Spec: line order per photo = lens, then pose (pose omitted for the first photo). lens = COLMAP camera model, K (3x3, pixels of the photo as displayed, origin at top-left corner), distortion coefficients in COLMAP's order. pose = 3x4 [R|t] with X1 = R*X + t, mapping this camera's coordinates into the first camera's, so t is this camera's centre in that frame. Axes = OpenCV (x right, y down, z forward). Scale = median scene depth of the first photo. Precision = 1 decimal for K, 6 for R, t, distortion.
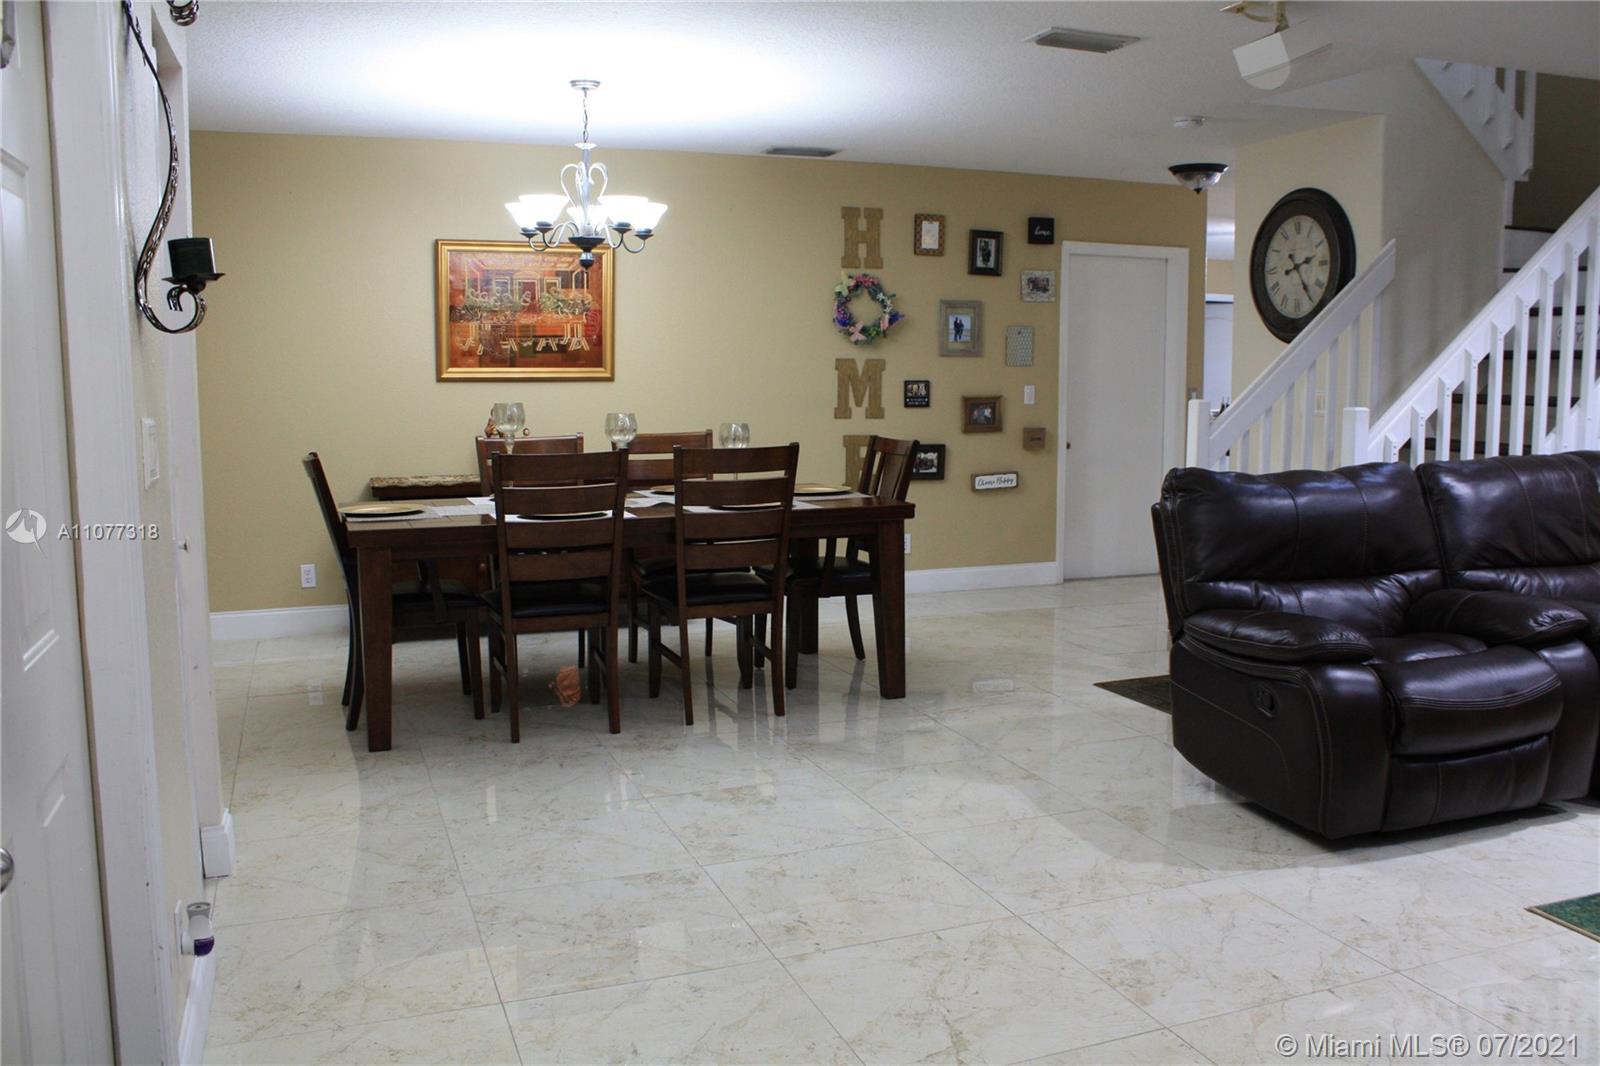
lens RADIAL K [[1345.1, 0, 821.7], [0, 1345.1, 531.0], [0, 0, 1]] dist [-0.164087, 0.149104]
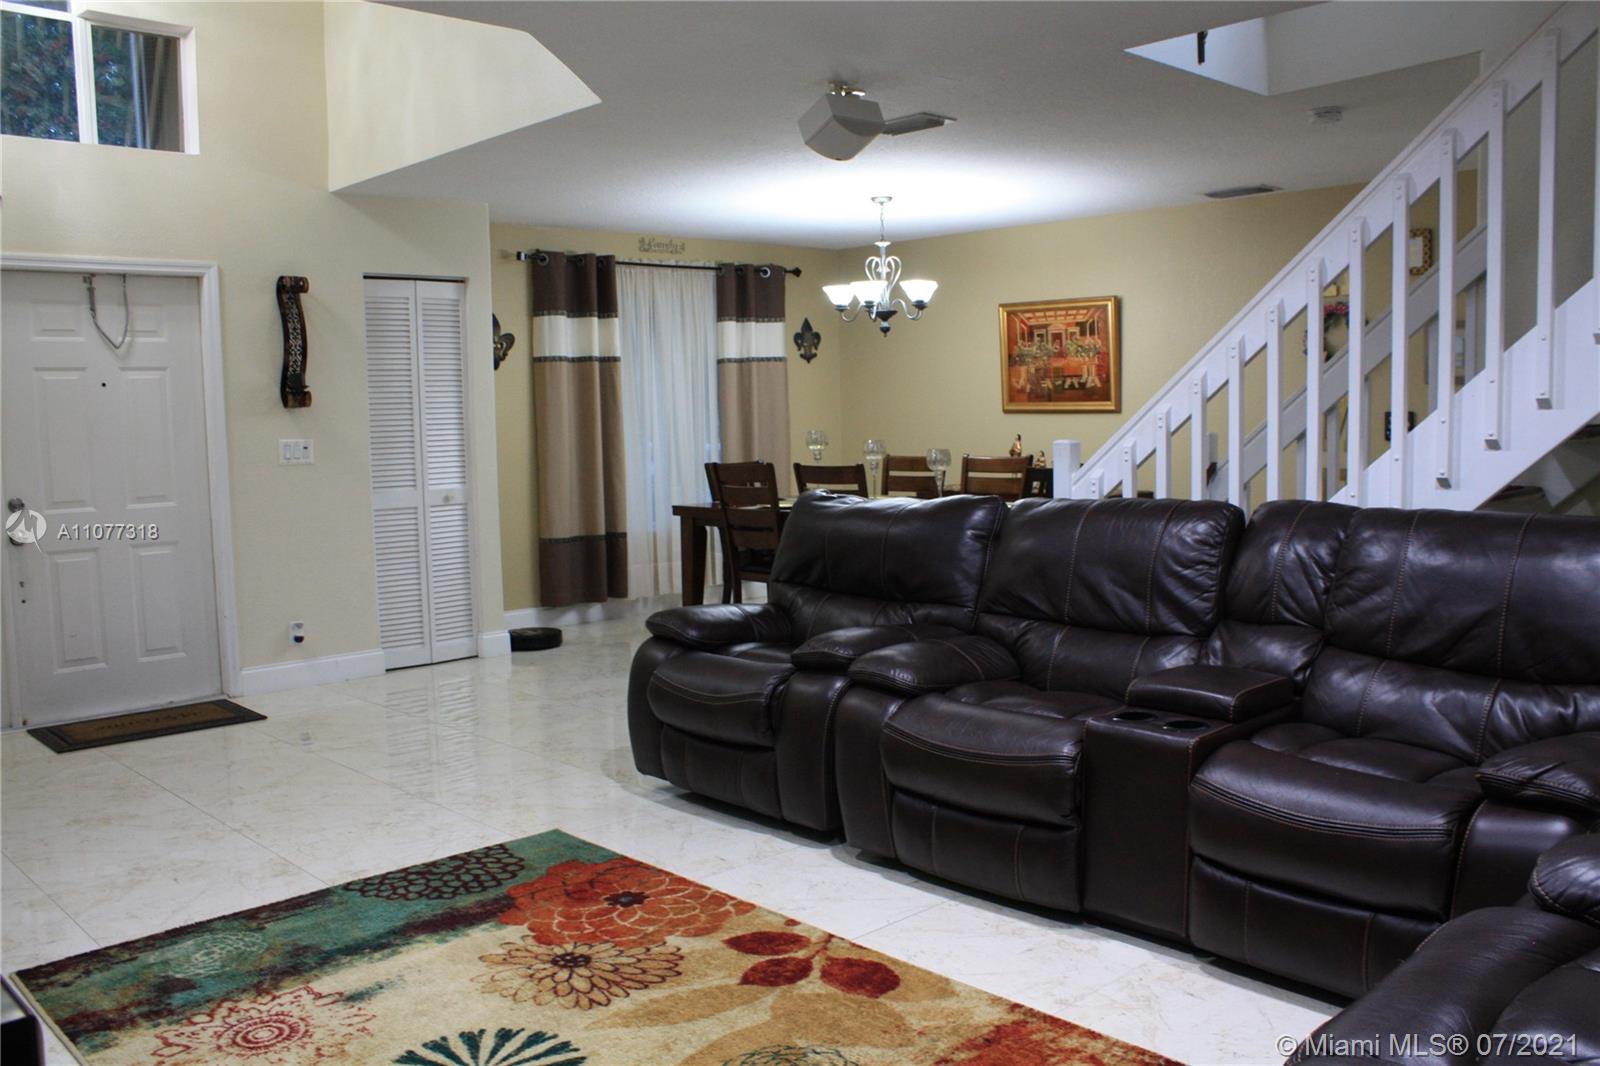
lens RADIAL K [[1354.9, 0, 829.8], [0, 1354.9, 528.1], [0, 0, 1]] dist [-0.173418, 0.160948]
pose [[0.388598, 0.071325, -0.918643, 1.213513], [-0.088947, 0.995247, 0.039647, -0.053328], [0.917104, 0.066304, 0.393095, 0.465283]]
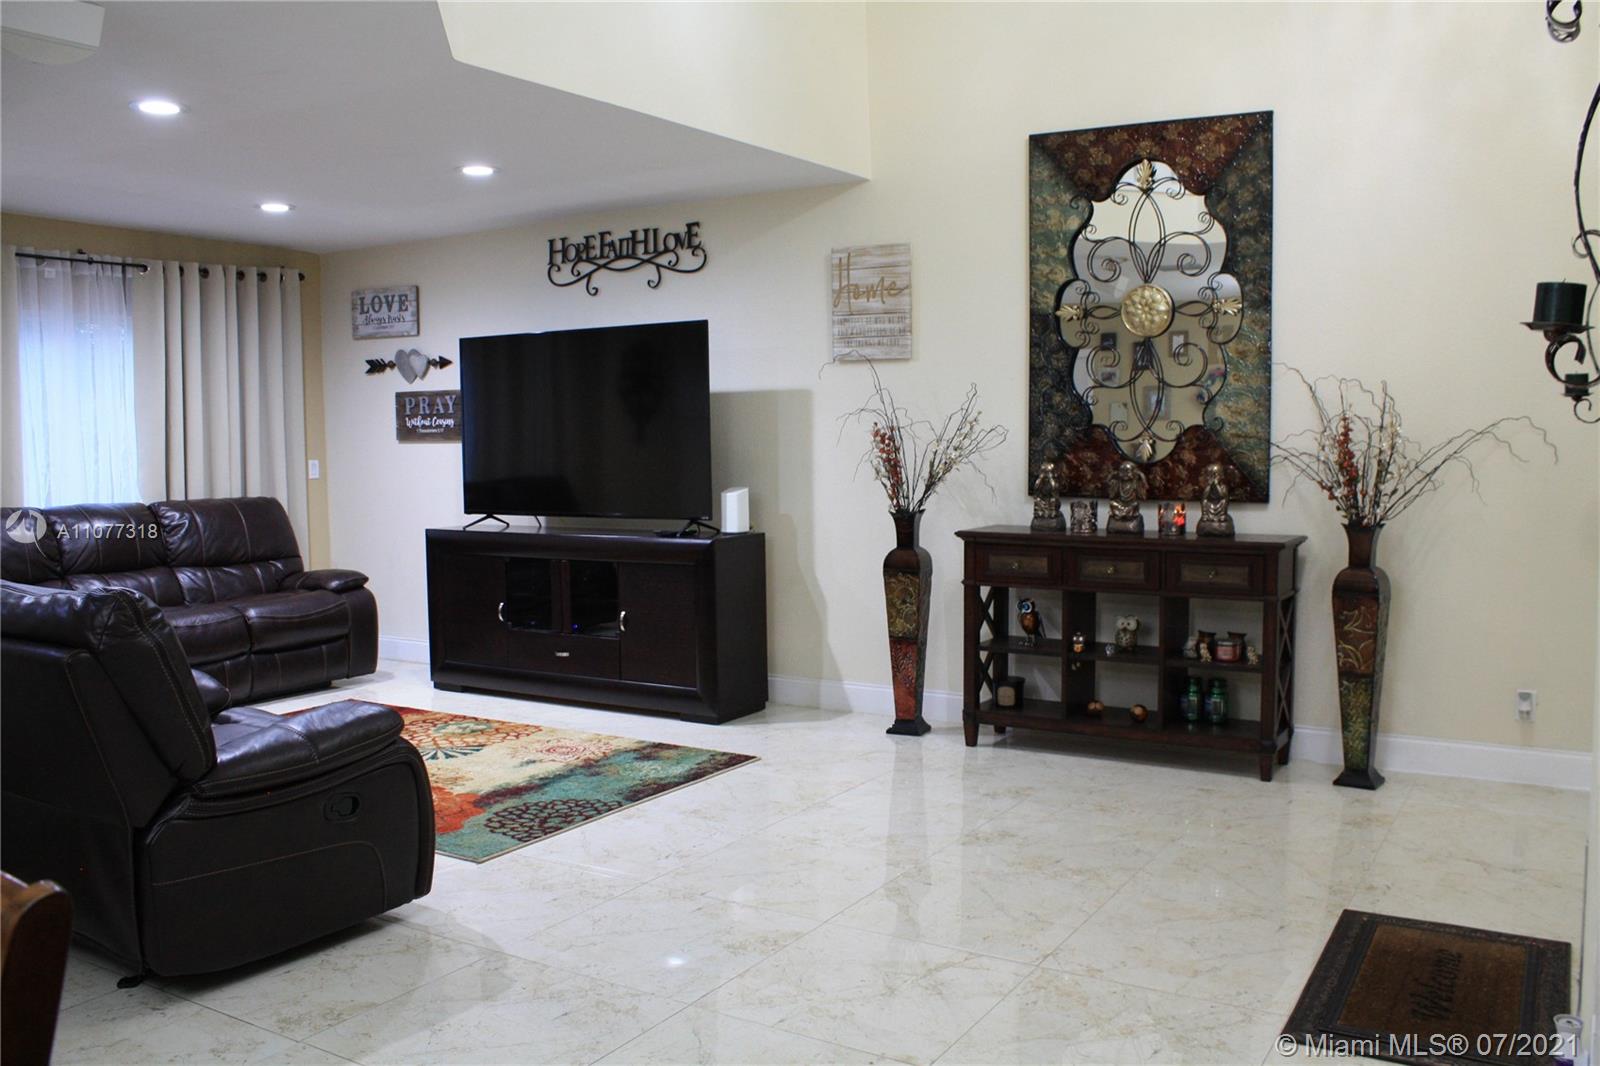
lens RADIAL K [[1354.9, 0, 829.8], [0, 1354.9, 528.1], [0, 0, 1]] dist [-0.173418, 0.160948]
pose [[-0.615112, -0.052182, 0.786711, -0.431166], [0.108722, 0.982661, 0.150187, -0.119519], [-0.780908, 0.177914, -0.598773, 0.951481]]
